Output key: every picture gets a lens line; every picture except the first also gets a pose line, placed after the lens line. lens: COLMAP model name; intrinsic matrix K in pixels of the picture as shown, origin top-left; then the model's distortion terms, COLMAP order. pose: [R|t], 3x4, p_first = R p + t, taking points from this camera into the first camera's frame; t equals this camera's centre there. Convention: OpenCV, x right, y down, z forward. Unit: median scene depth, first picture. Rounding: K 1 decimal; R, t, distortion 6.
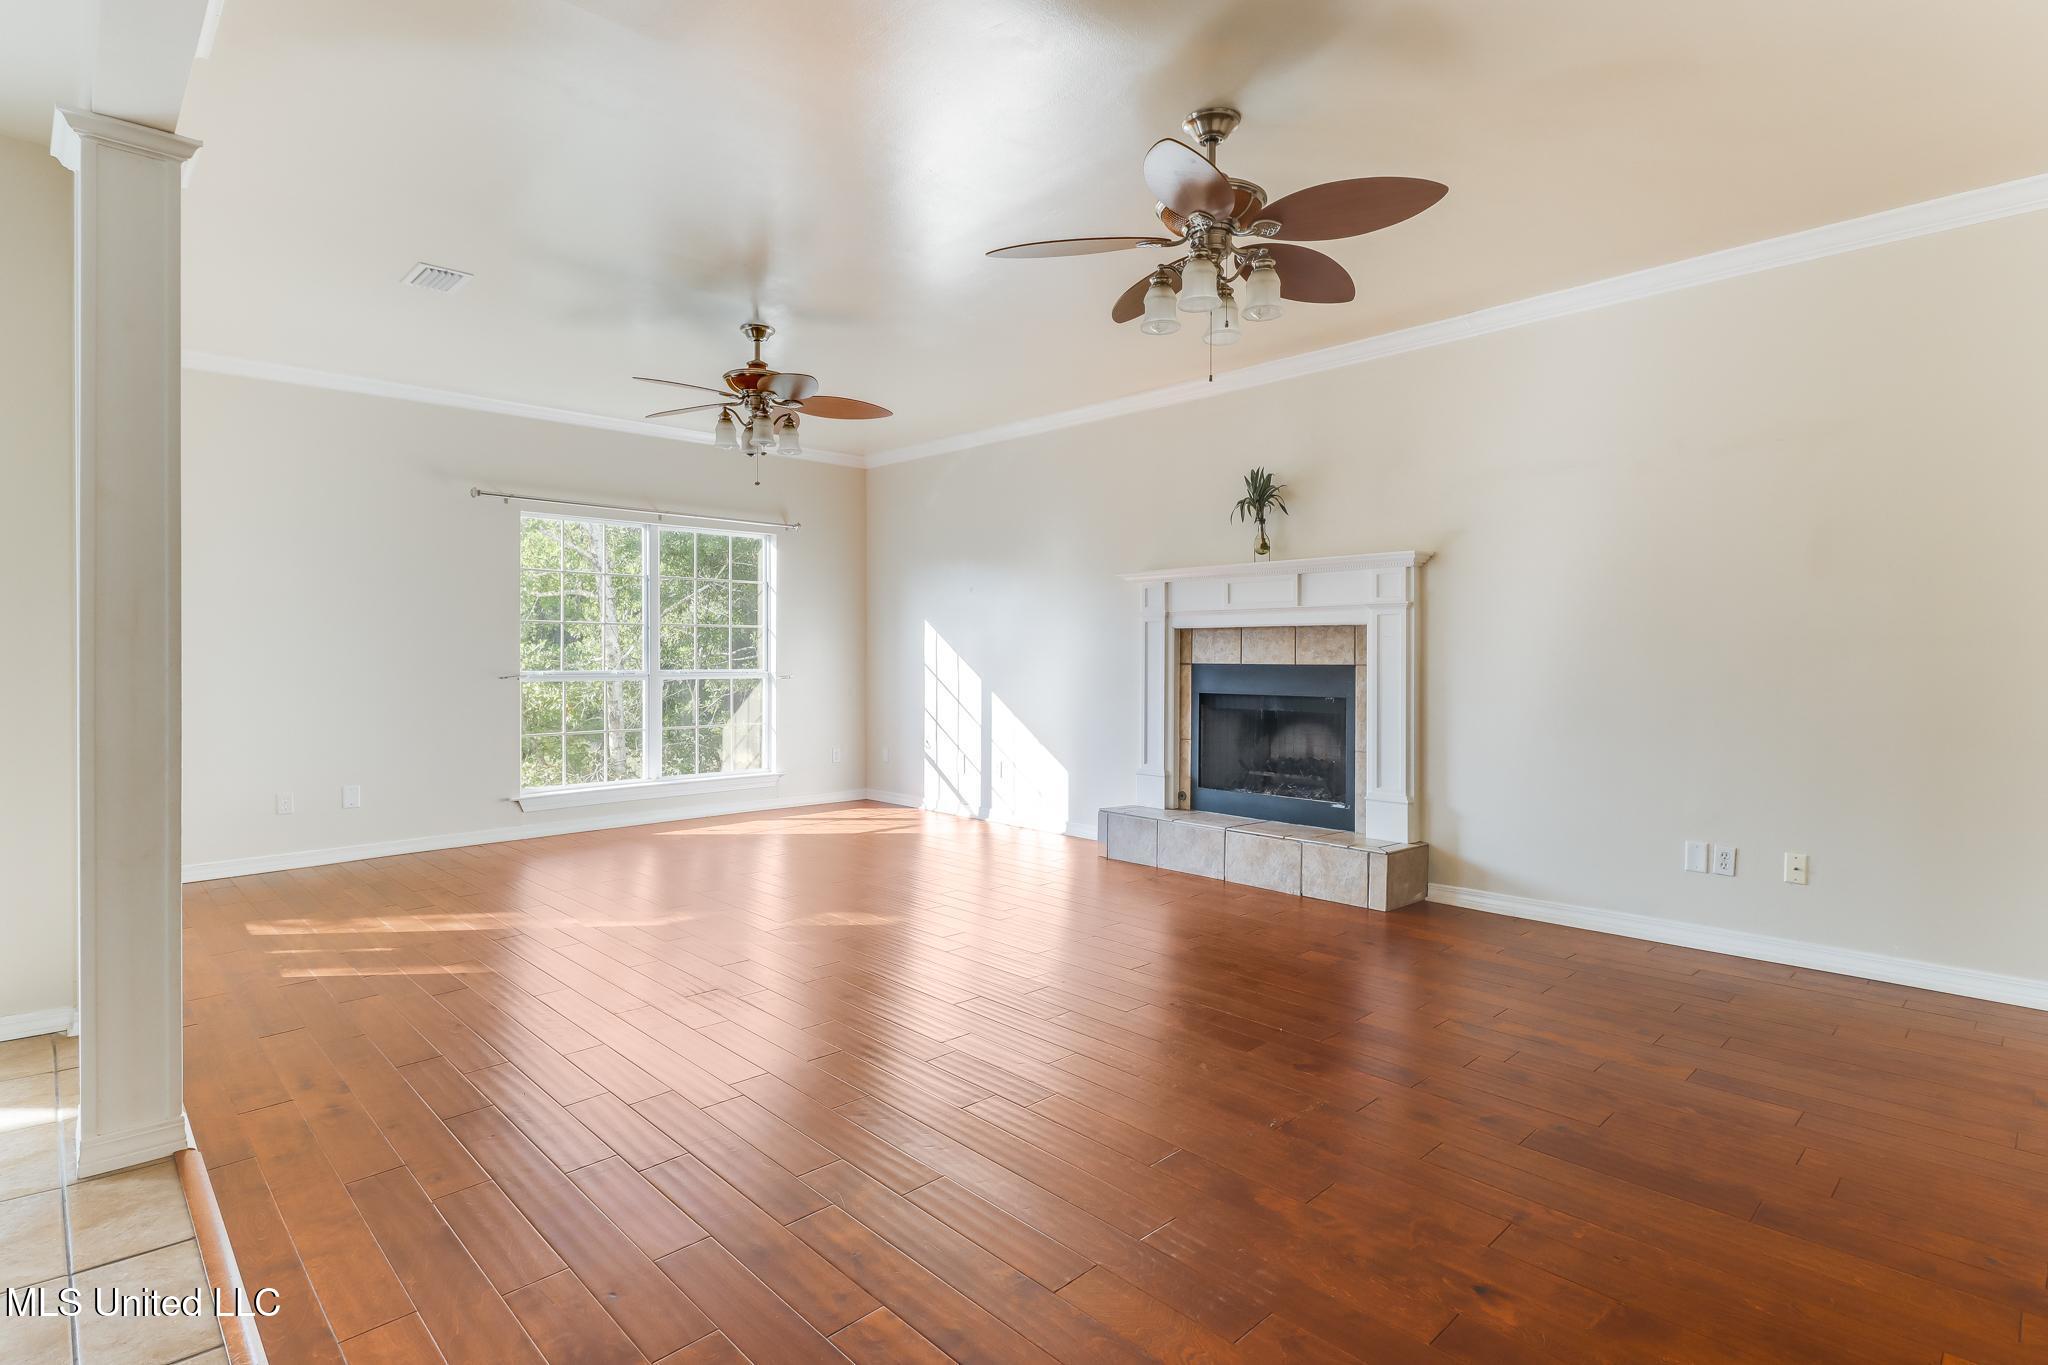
lens RADIAL K [[1015.1, 0, 1025.7], [0, 1015.1, 662.4], [0, 0, 1]] dist [0.041598, -0.000119]
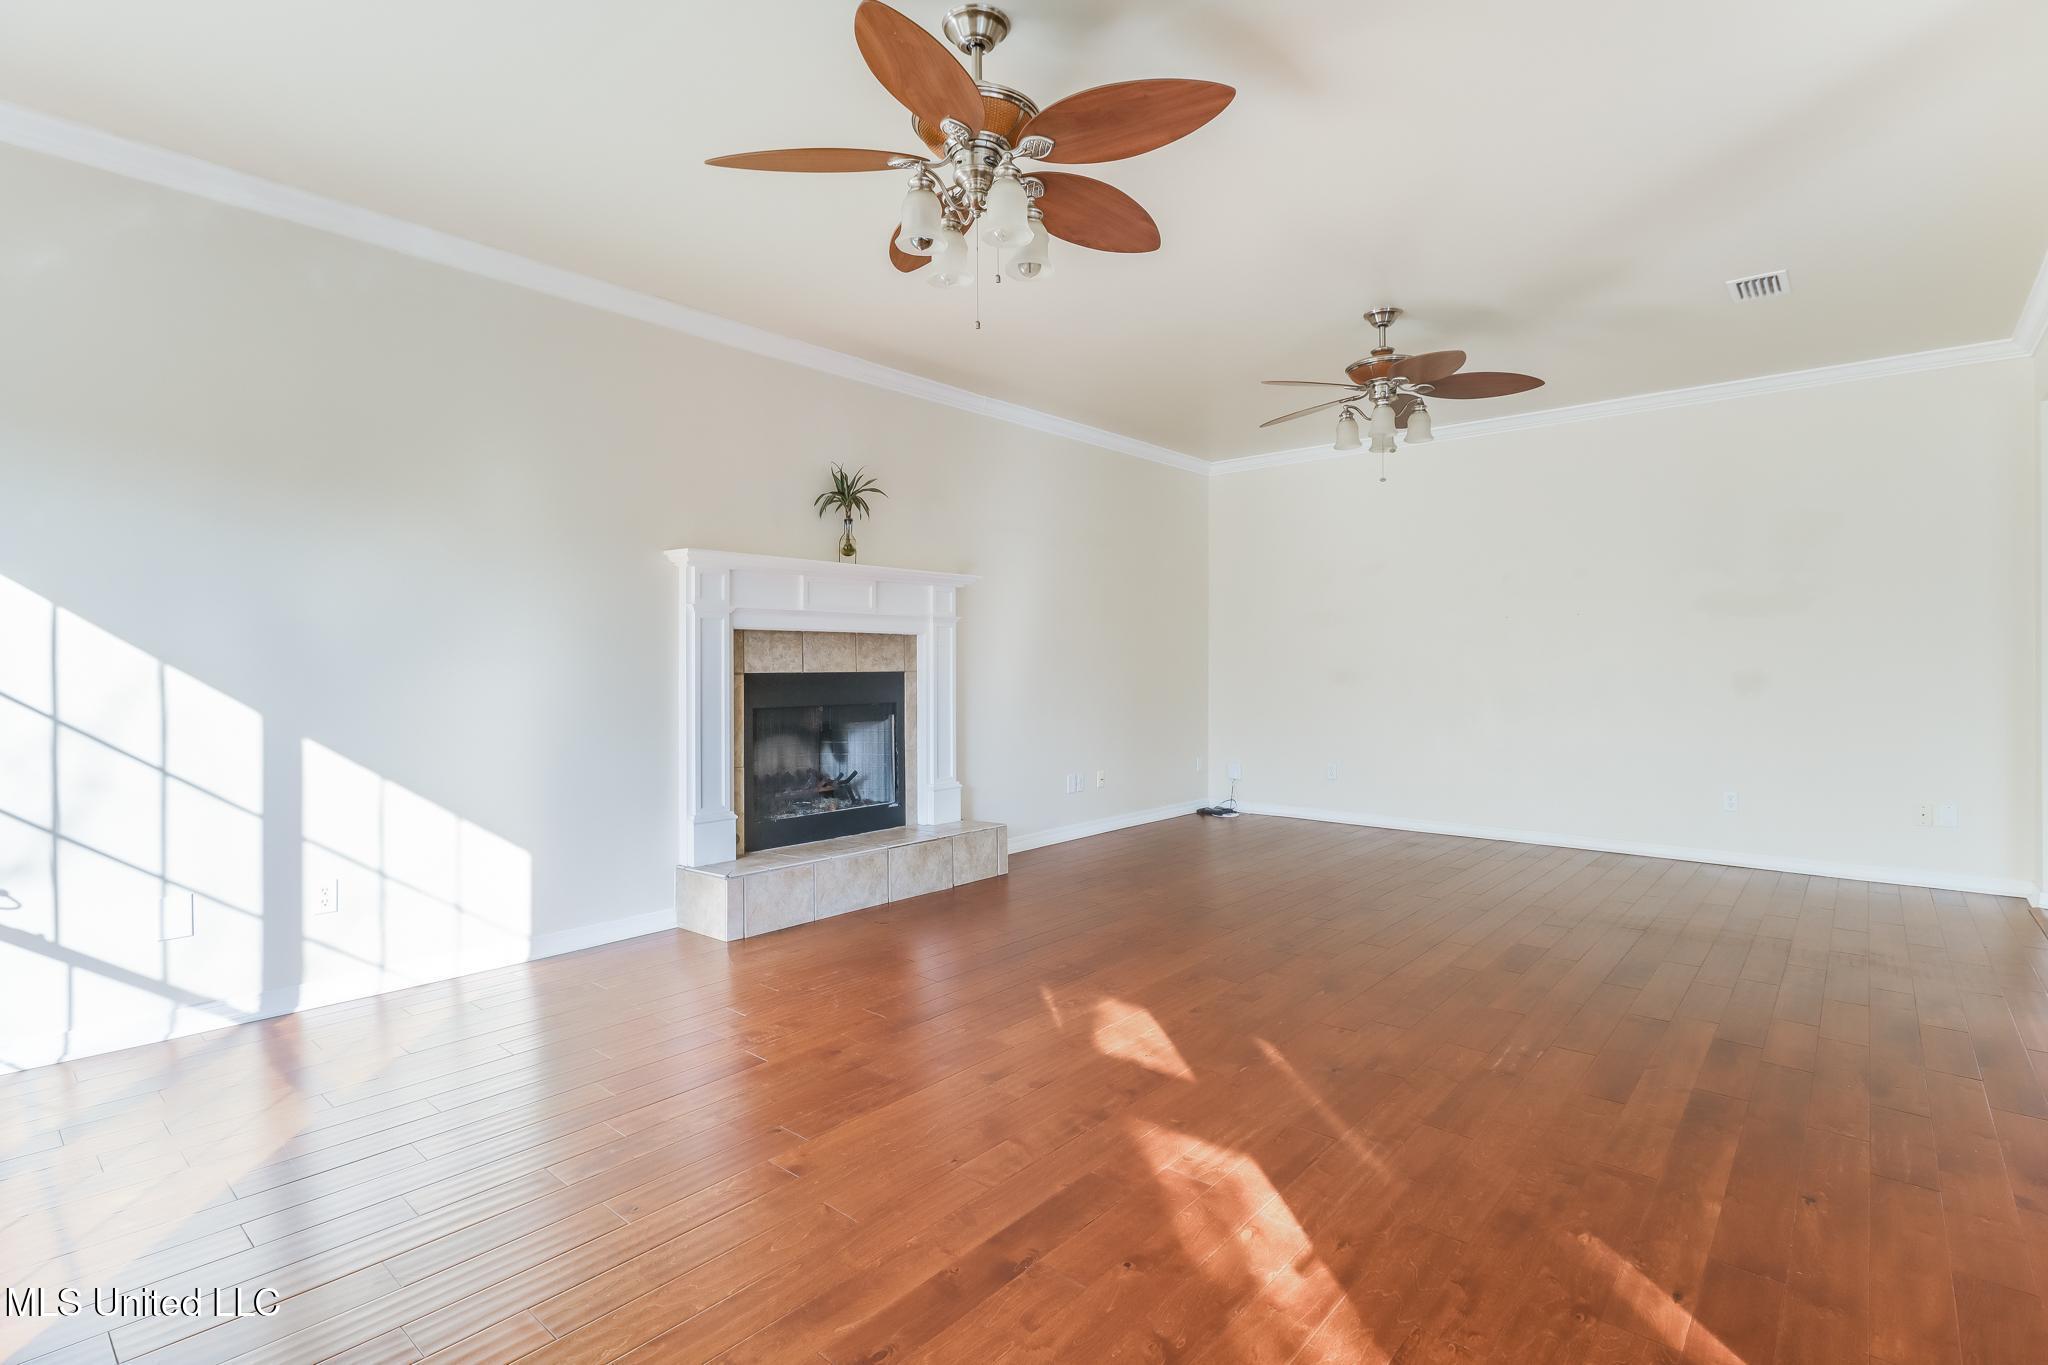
lens RADIAL K [[1015.1, 0, 1025.7], [0, 1015.1, 662.4], [0, 0, 1]] dist [0.041598, -0.000119]
pose [[-0.086159, -0.004586, 0.996271, -0.707326], [0.003196, 0.999983, 0.004880, -0.011109], [-0.996276, 0.003604, -0.086142, 0.895679]]
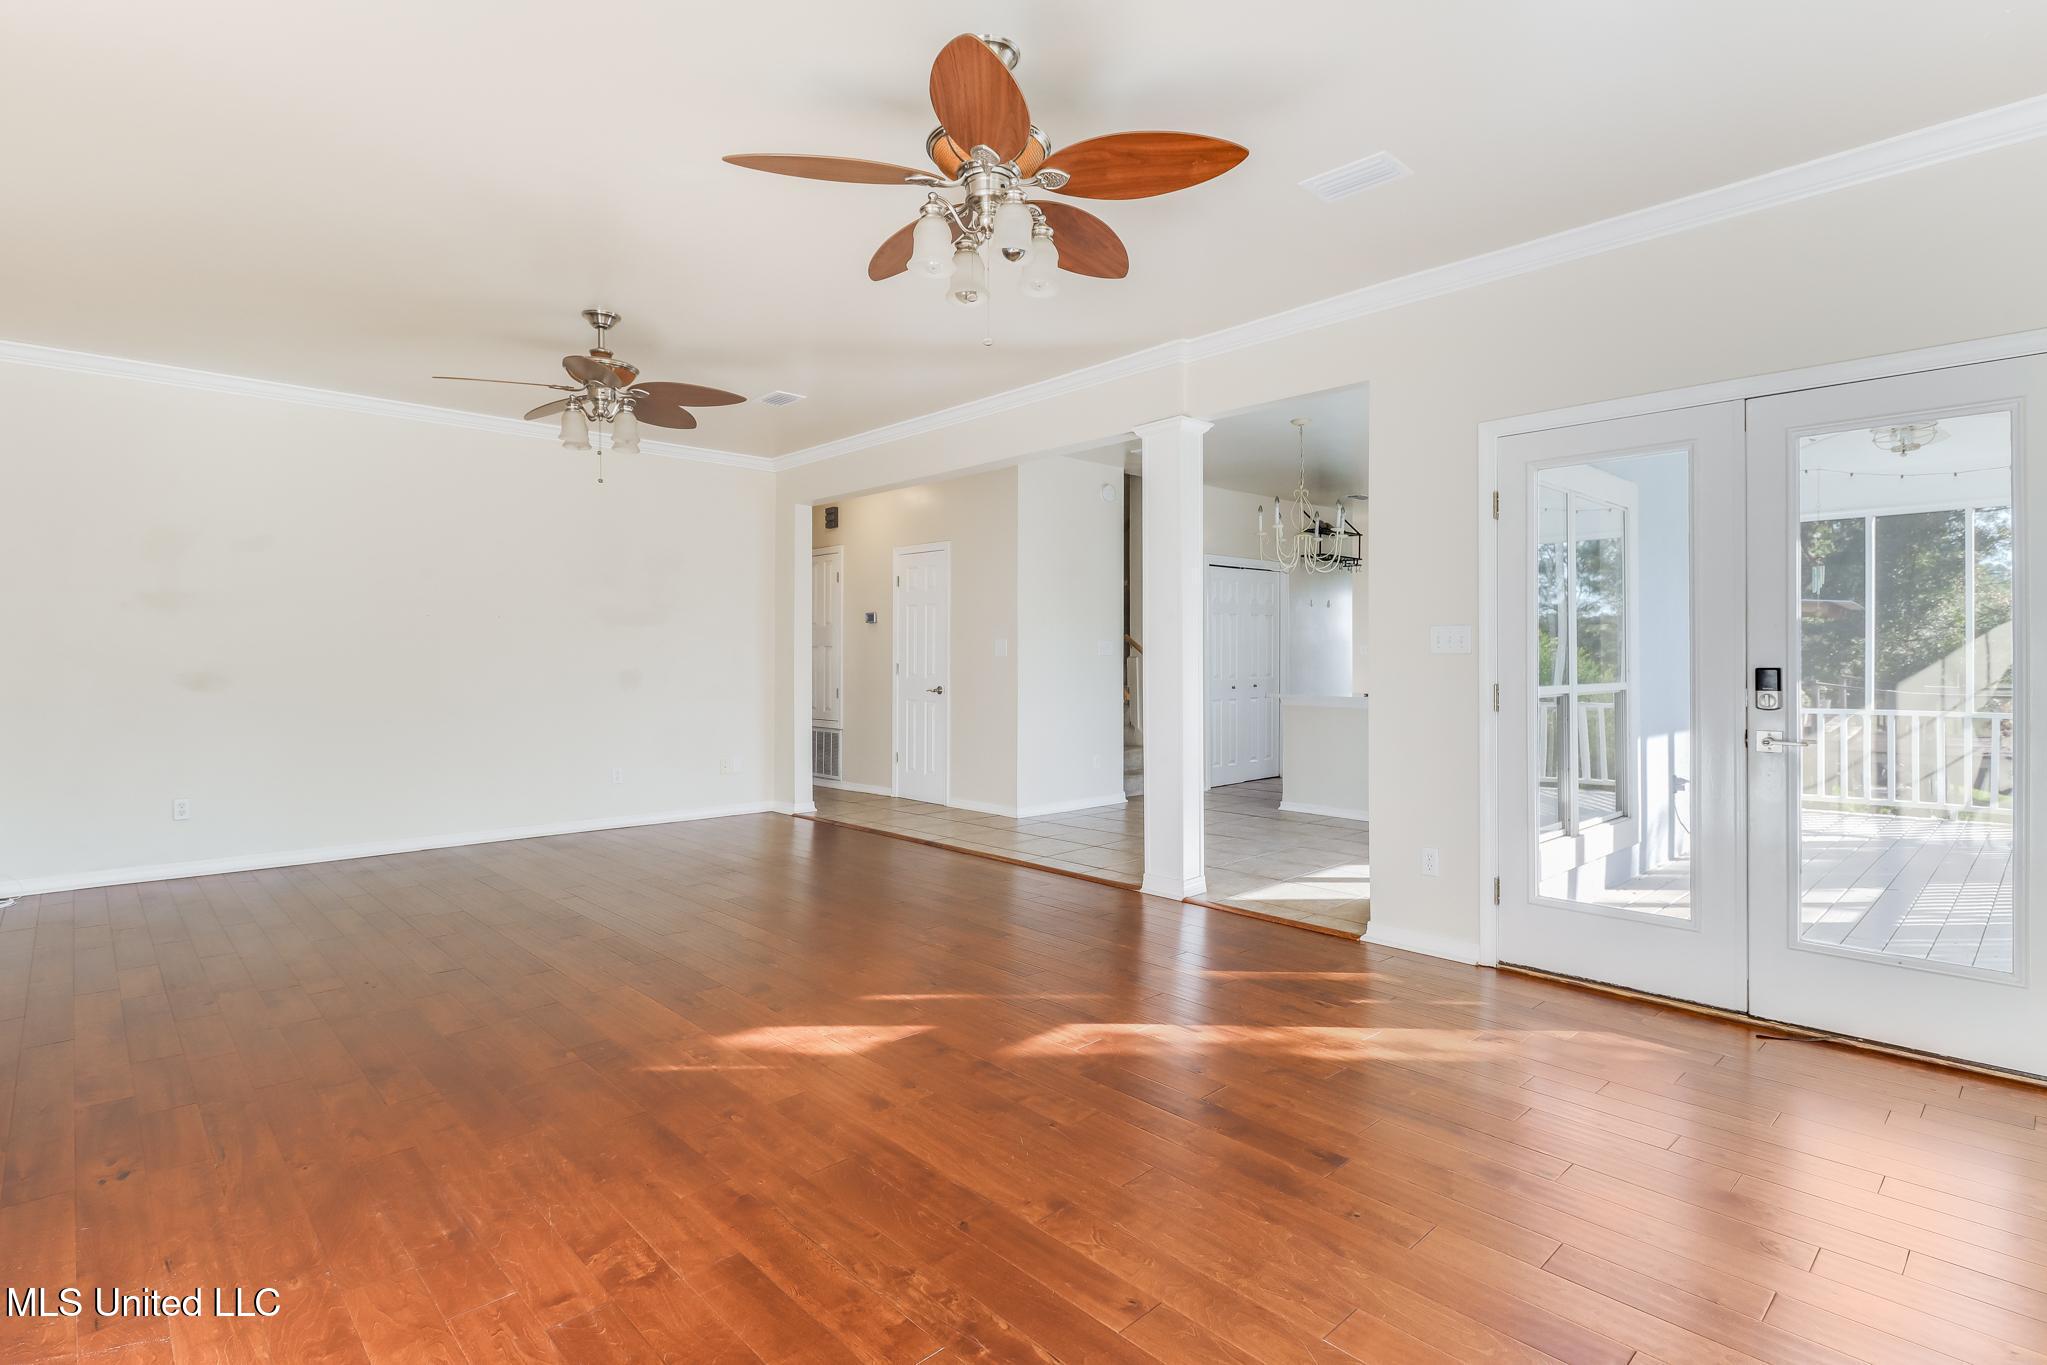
lens RADIAL K [[1017.3, 0, 1023.5], [0, 1017.3, 682.5], [0, 0, 1]] dist [-0.001335, -0.000114]
pose [[-0.999986, -0.002845, -0.004410, -0.247068], [-0.002958, 0.999662, 0.025824, -0.013819], [0.004335, 0.025837, -0.999657, 1.360656]]
